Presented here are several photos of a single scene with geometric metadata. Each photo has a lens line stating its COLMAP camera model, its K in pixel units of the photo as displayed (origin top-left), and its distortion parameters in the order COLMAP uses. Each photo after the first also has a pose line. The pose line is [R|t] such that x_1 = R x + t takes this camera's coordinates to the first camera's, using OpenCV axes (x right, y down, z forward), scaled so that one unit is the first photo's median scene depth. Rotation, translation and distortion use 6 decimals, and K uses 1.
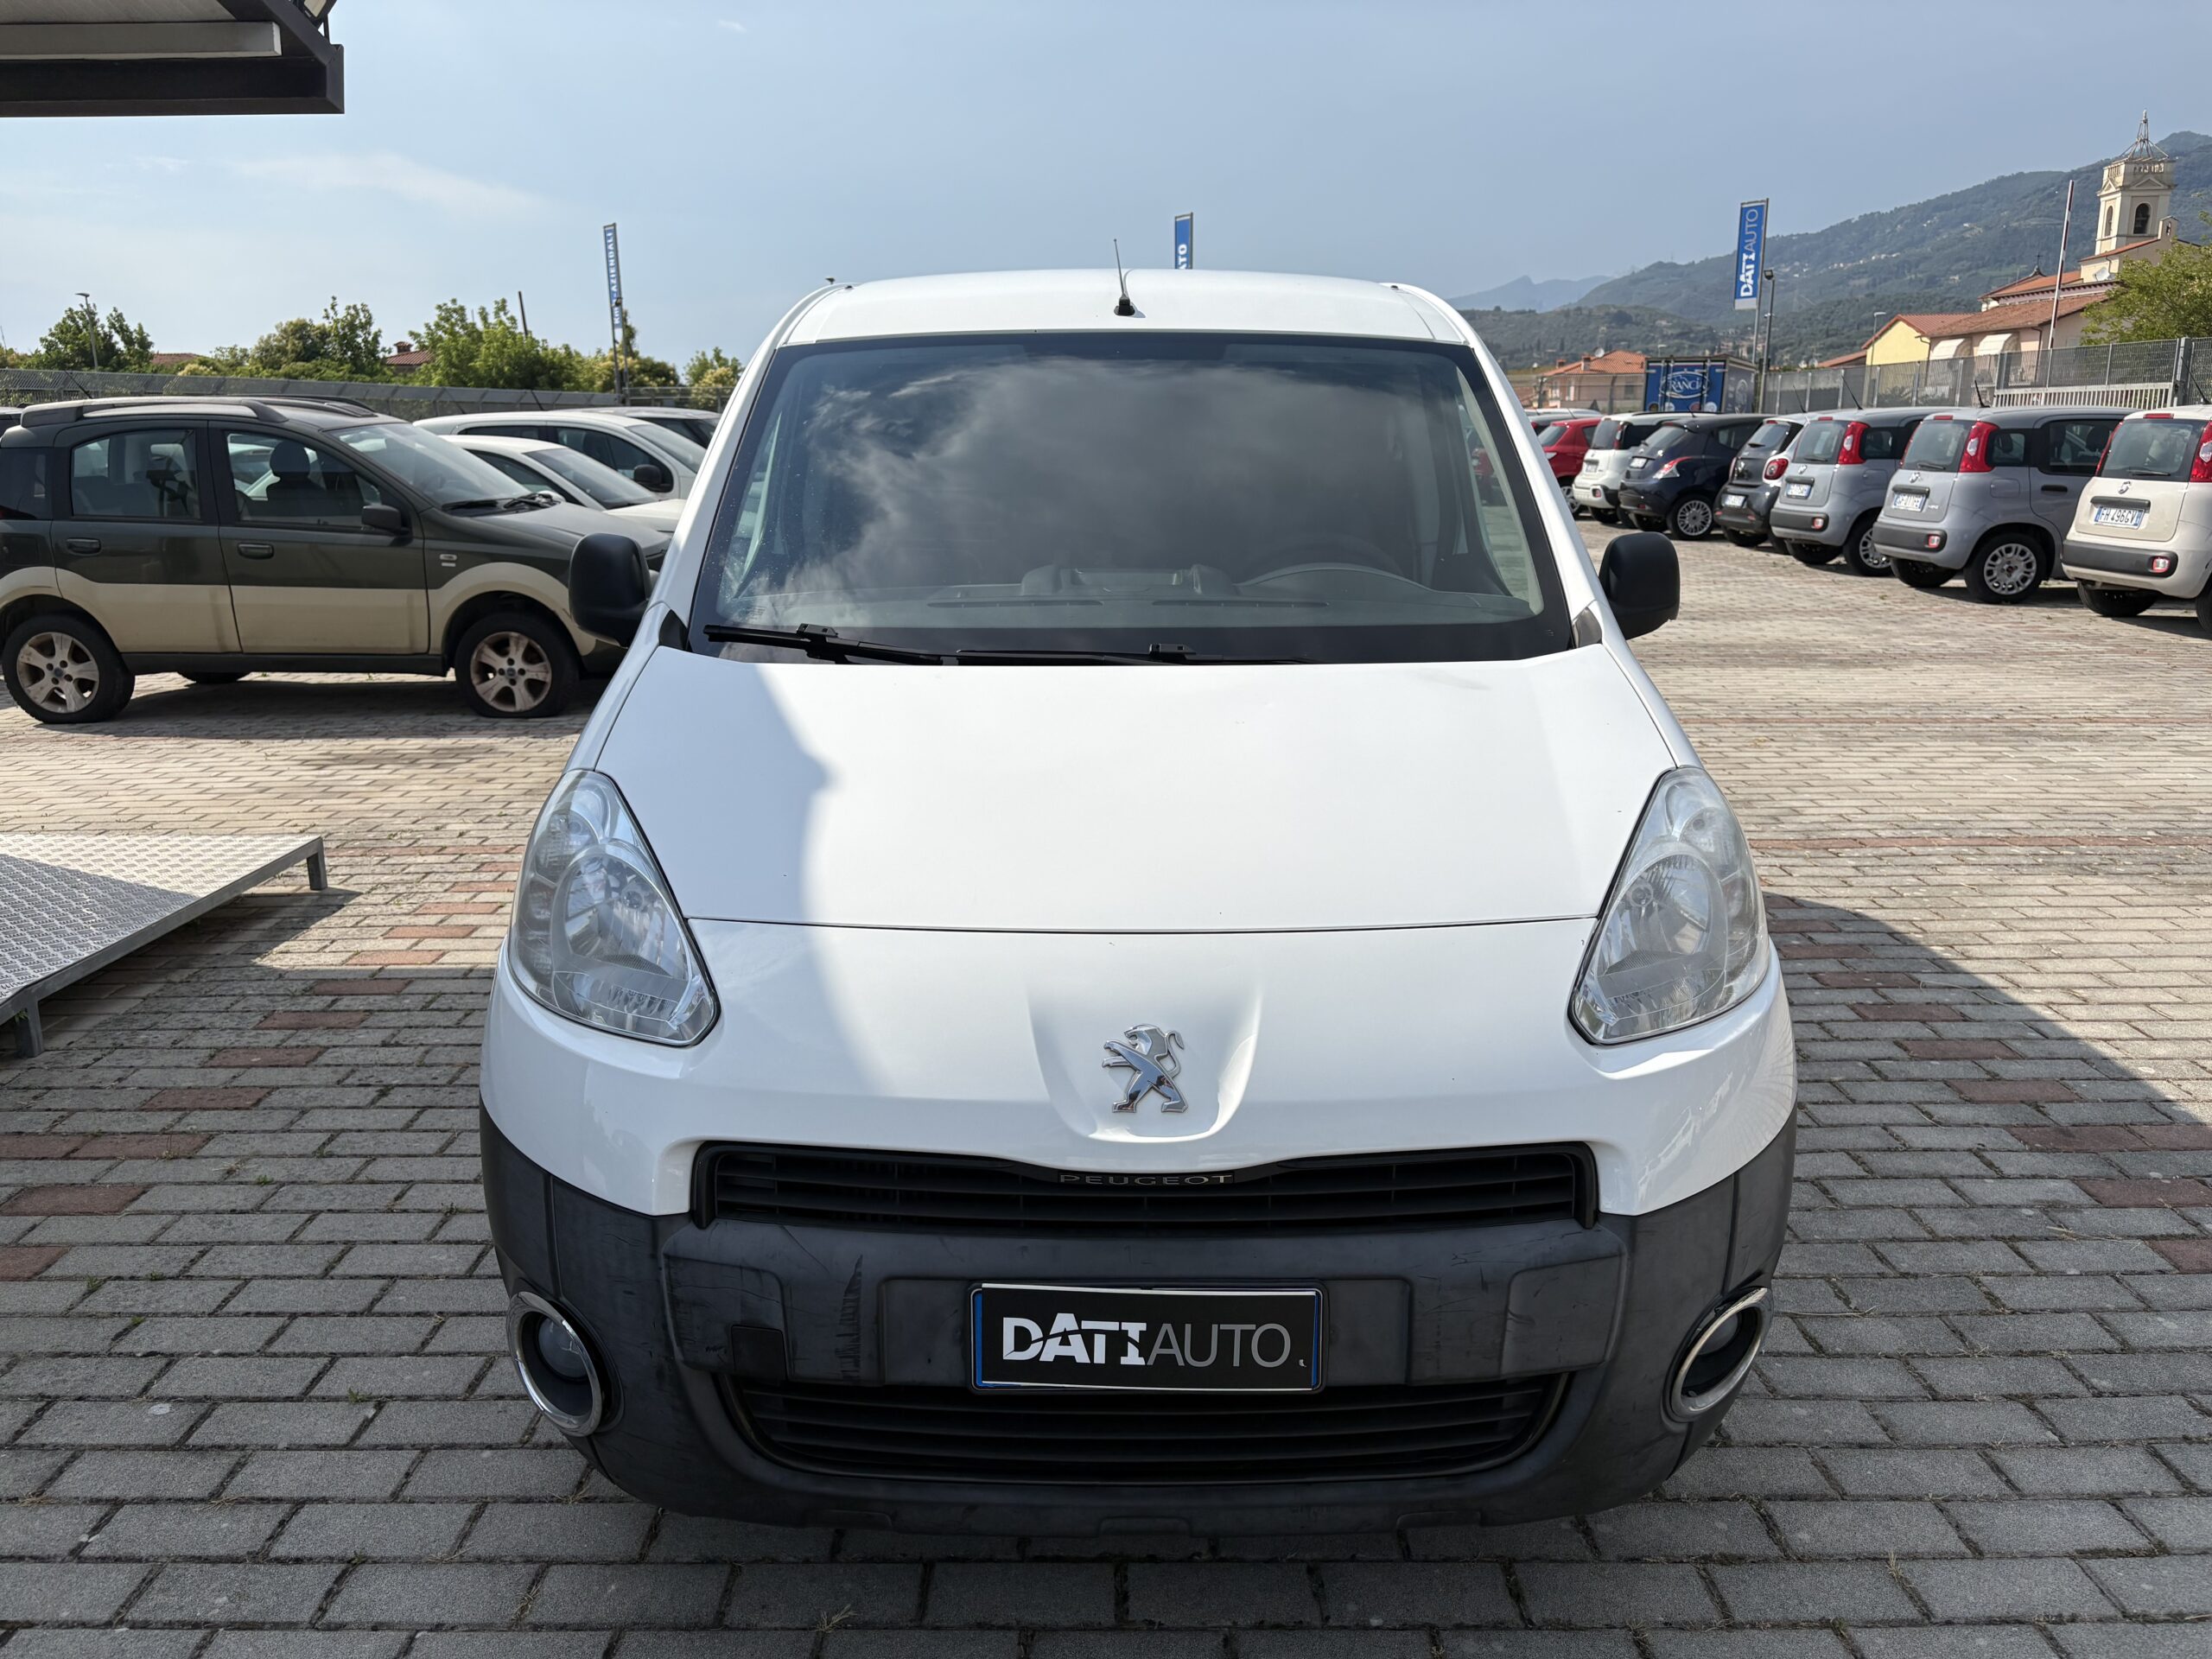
lens RADIAL K [[1671.2, 0, 1103.3], [0, 1671.2, 831.2], [0, 0, 1]] dist [0.047943, -0.047136]
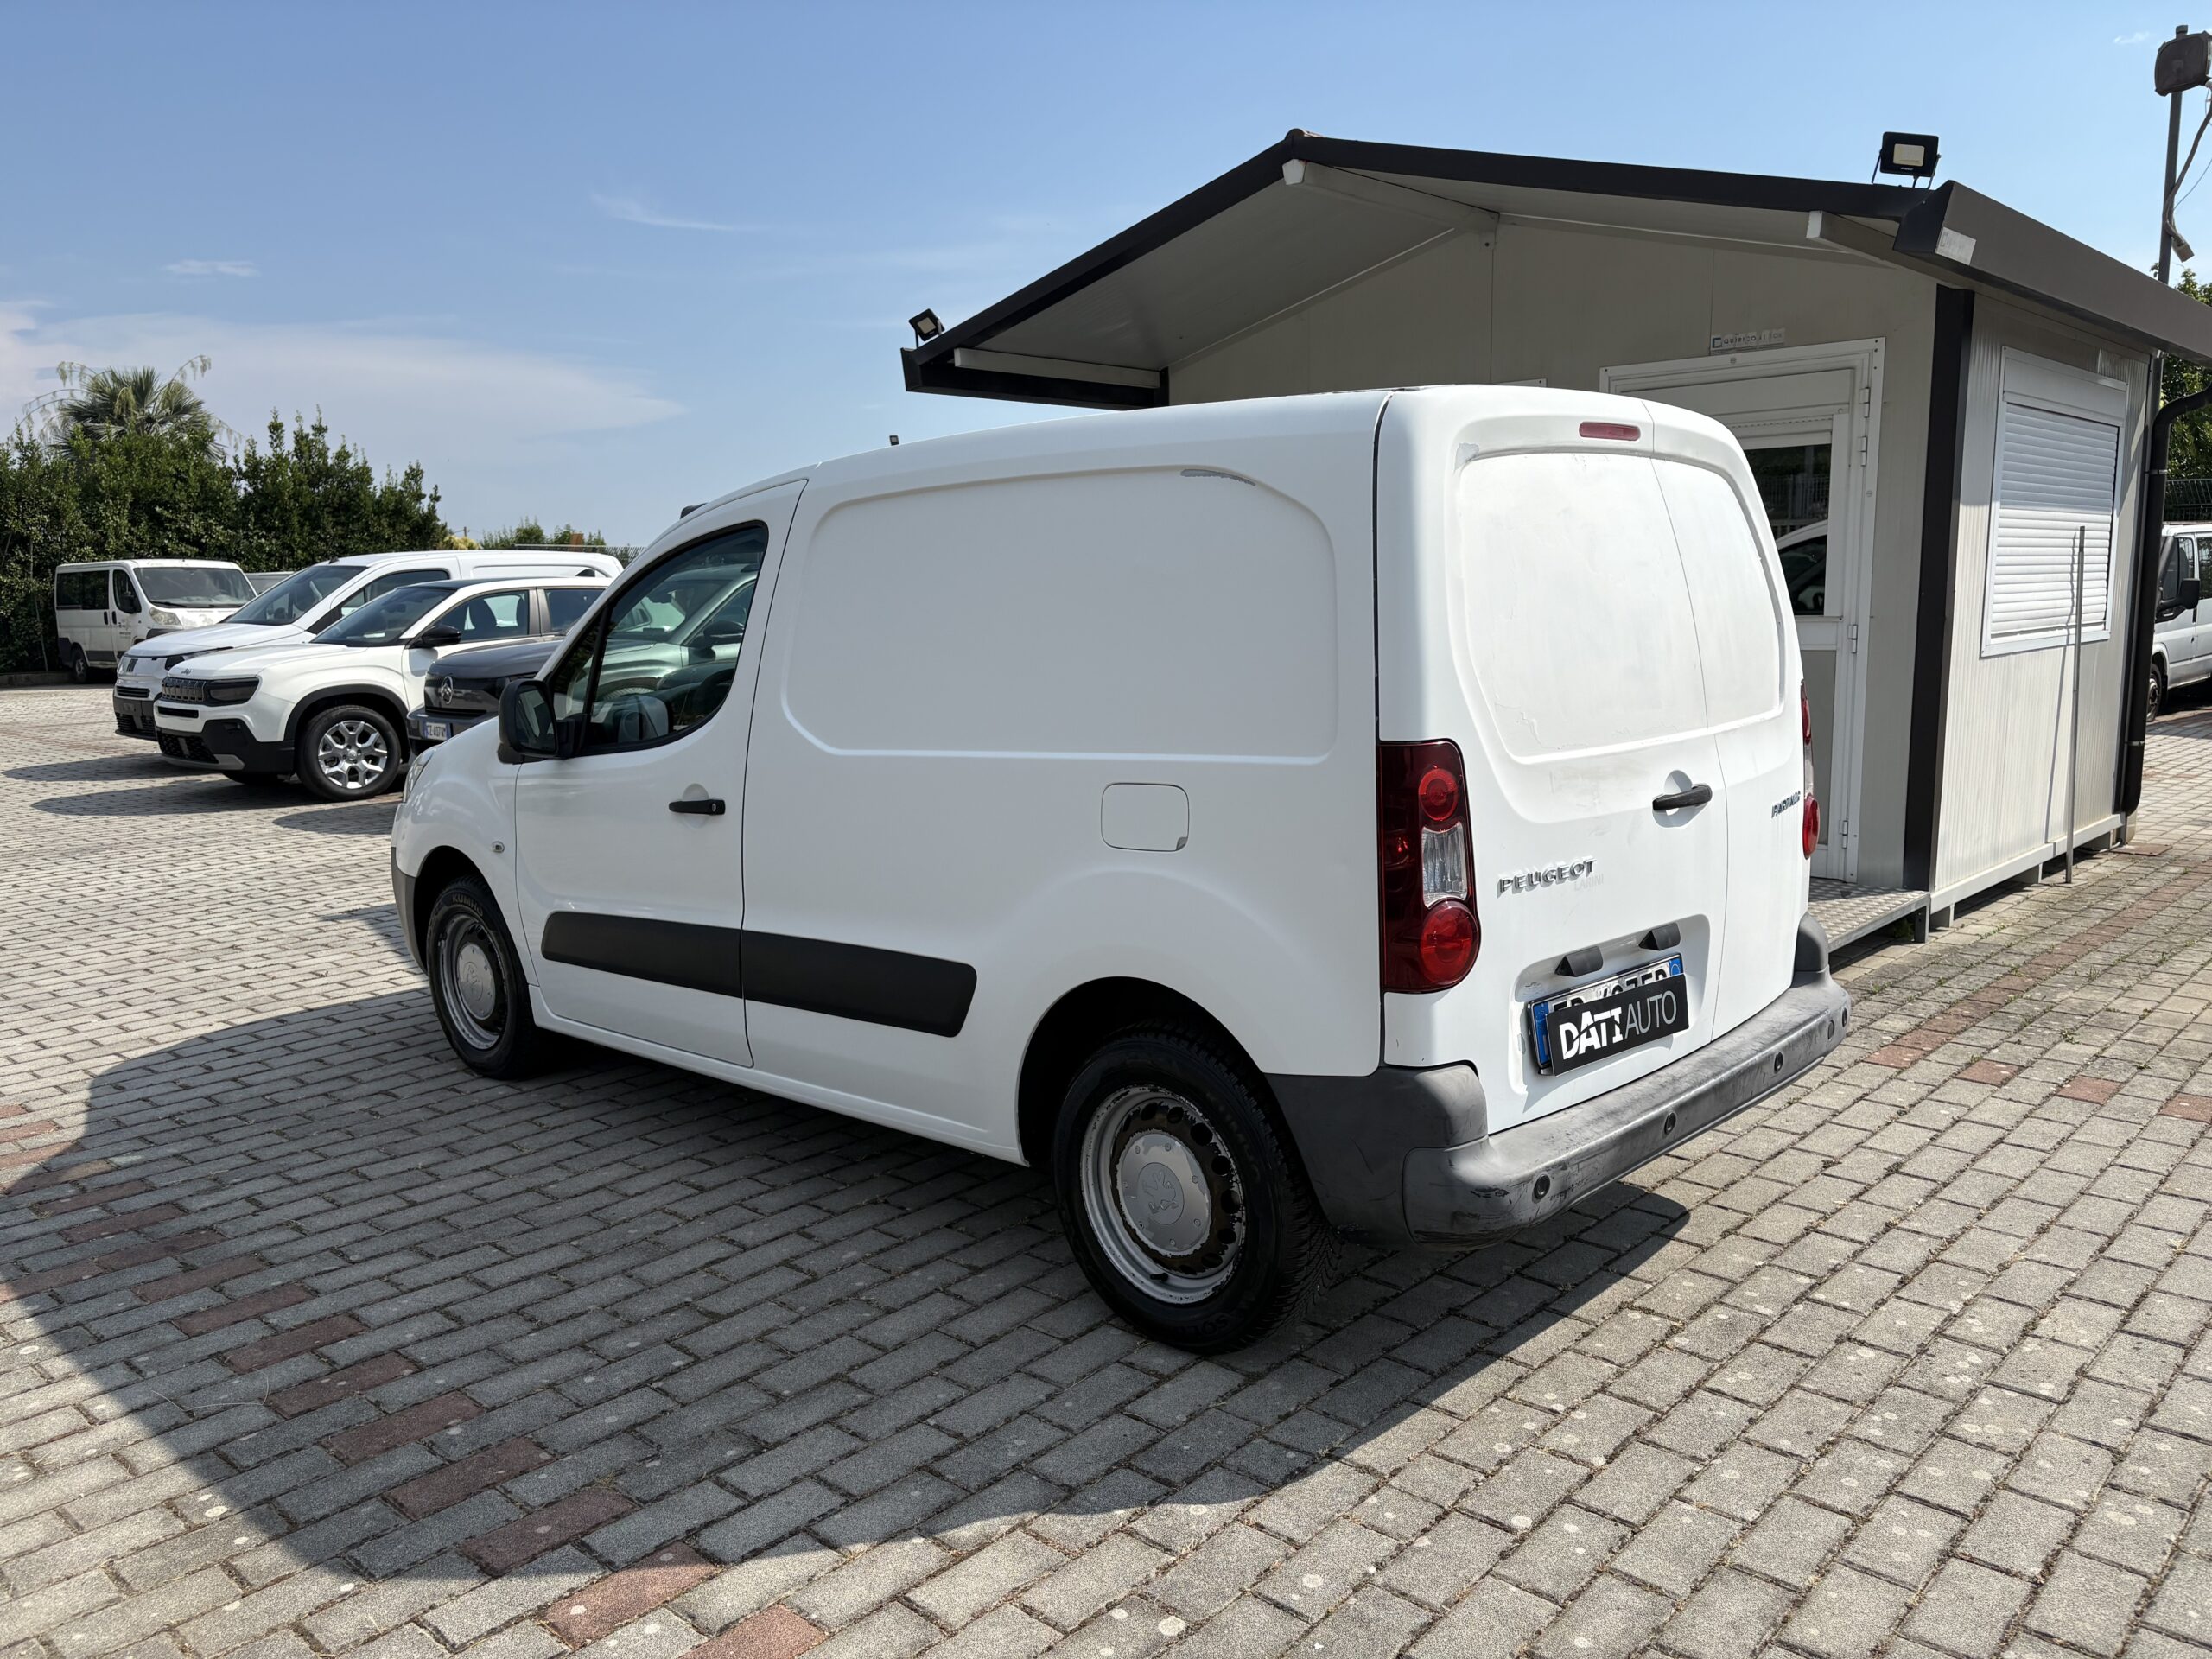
lens RADIAL K [[1671.2, 0, 1109.2], [0, 1671.2, 822.8], [0, 0, 1]] dist [0.047943, -0.047136]
pose [[-0.683050, 0.123846, -0.719795, 0.847845], [-0.149083, 0.941128, 0.303401, -0.471013], [0.714994, 0.314548, -0.624374, 1.896143]]
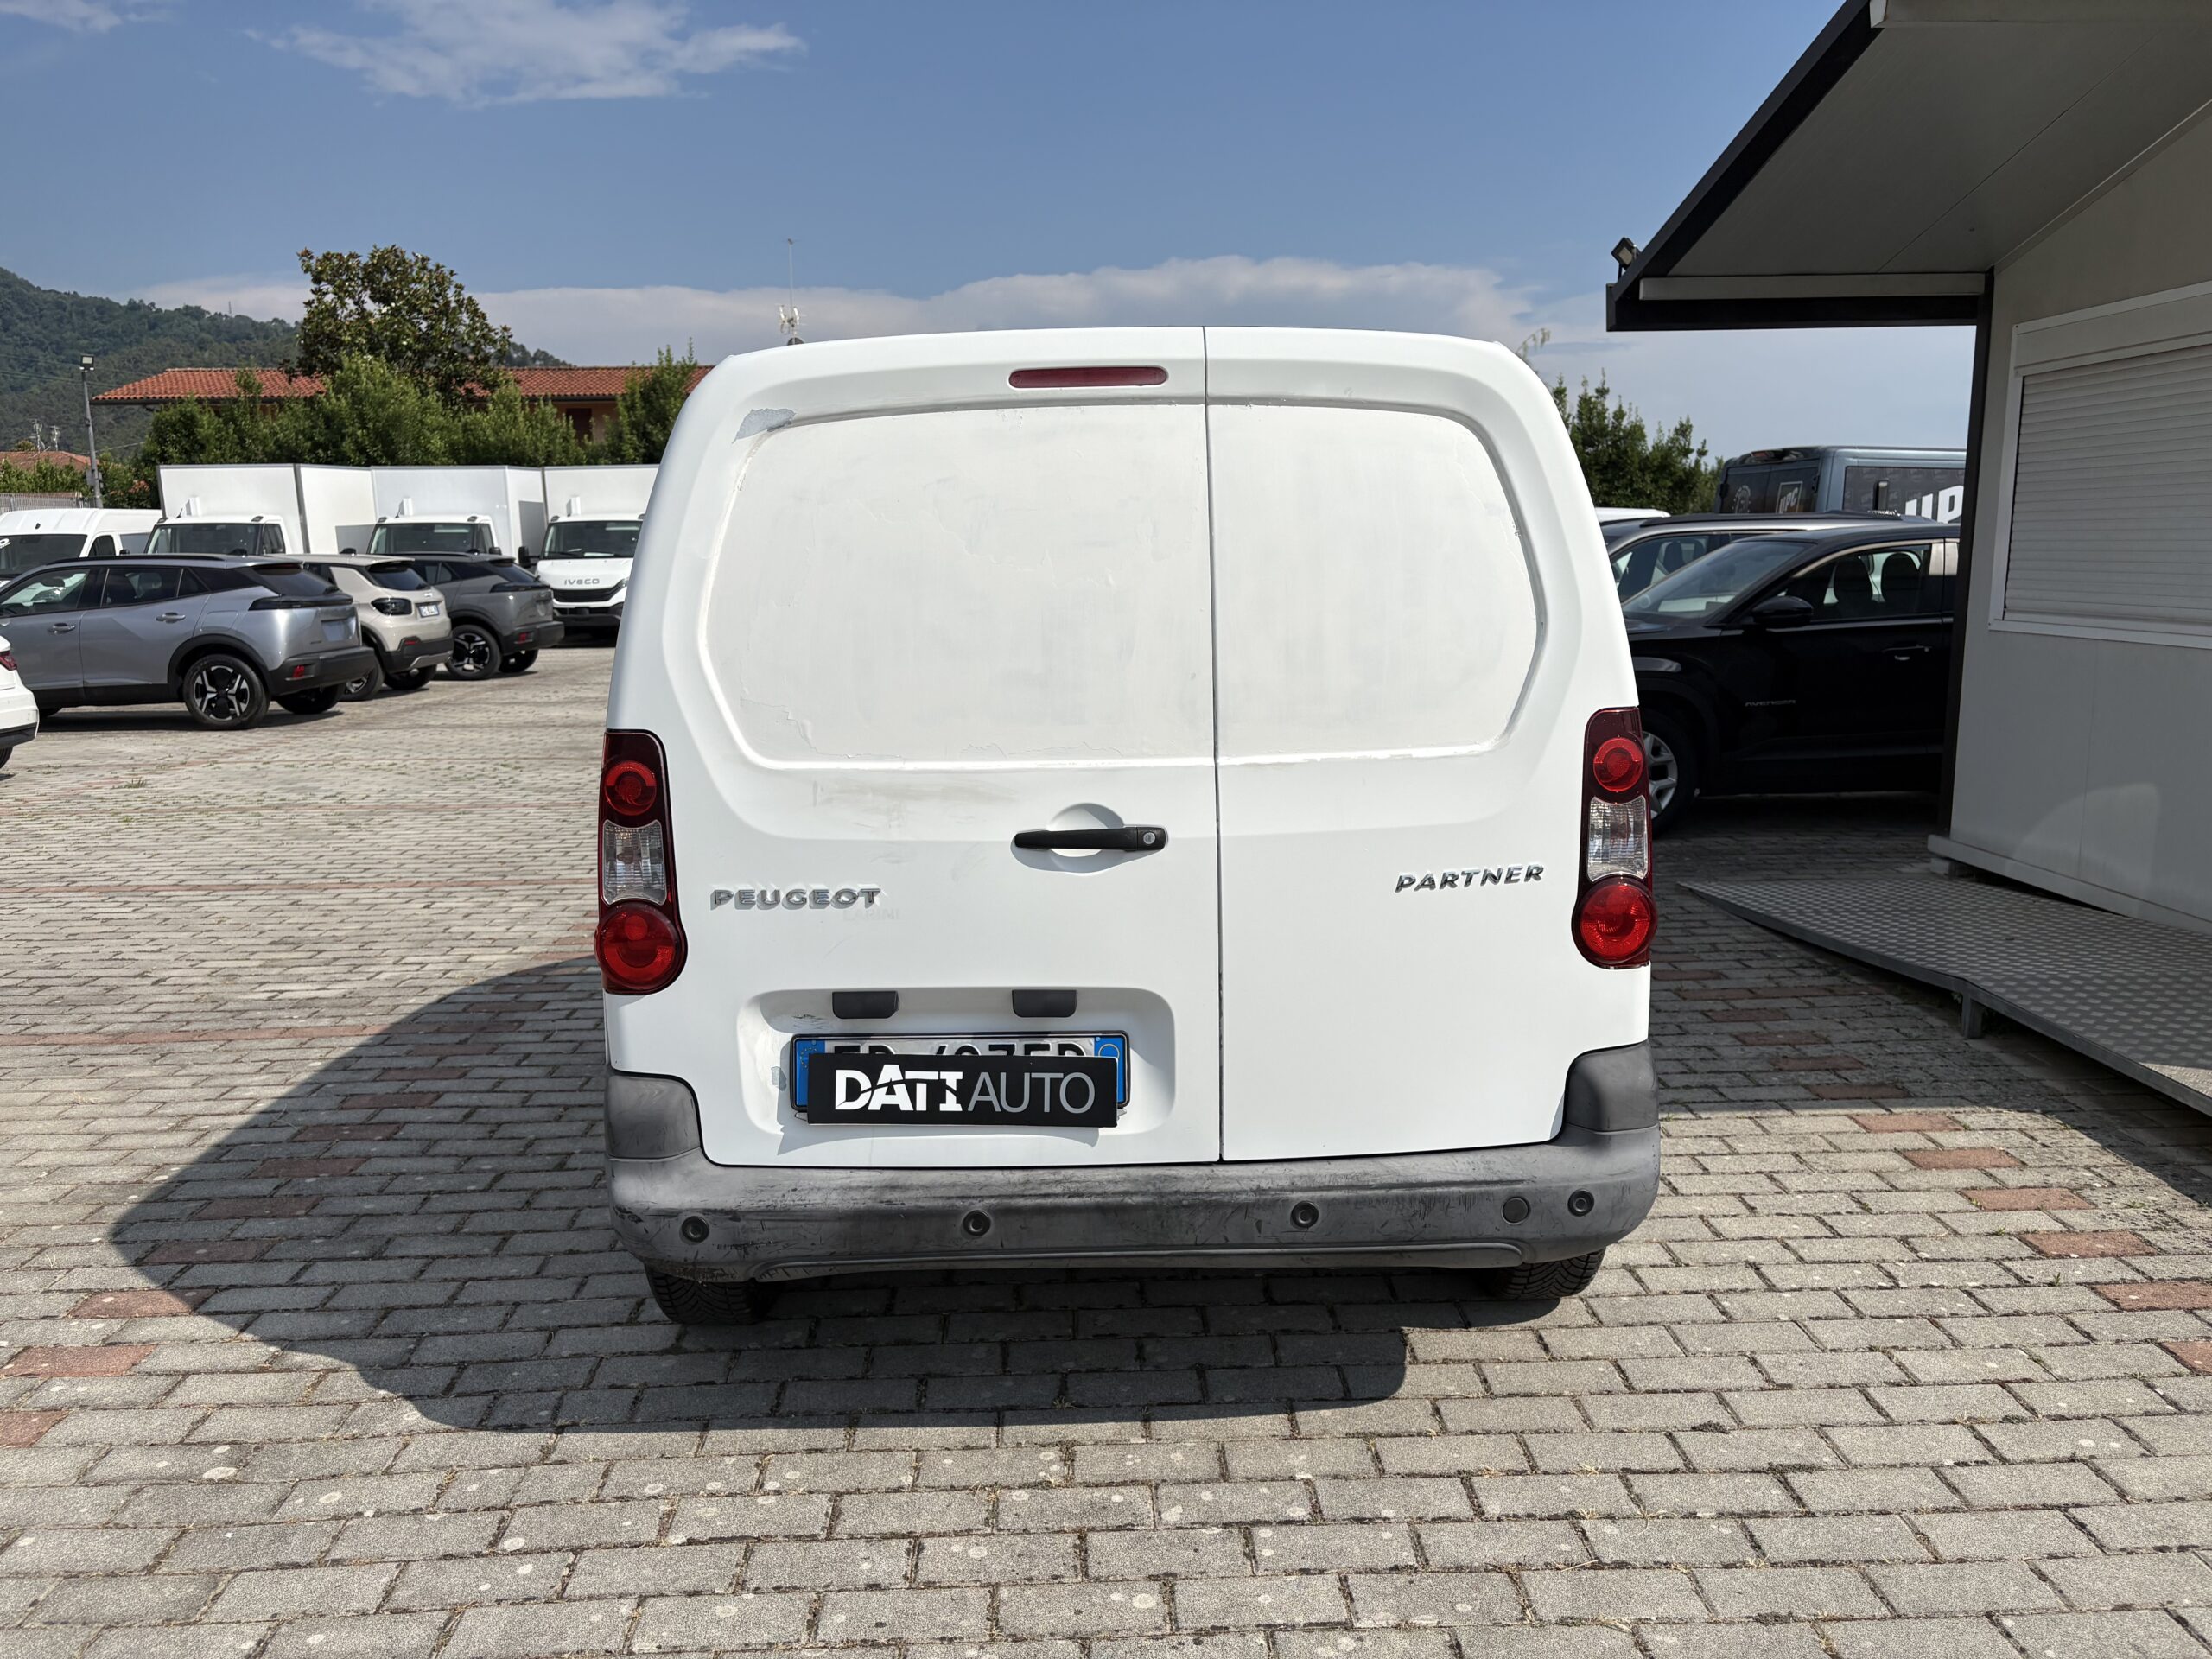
lens RADIAL K [[1671.2, 0, 1104.3], [0, 1671.2, 824.7], [0, 0, 1]] dist [0.047943, -0.047136]
pose [[-0.999404, 0.023867, -0.024940, 0.038128], [0.012377, 0.922187, 0.386546, -0.534264], [0.032225, 0.386007, -0.921933, 2.191932]]
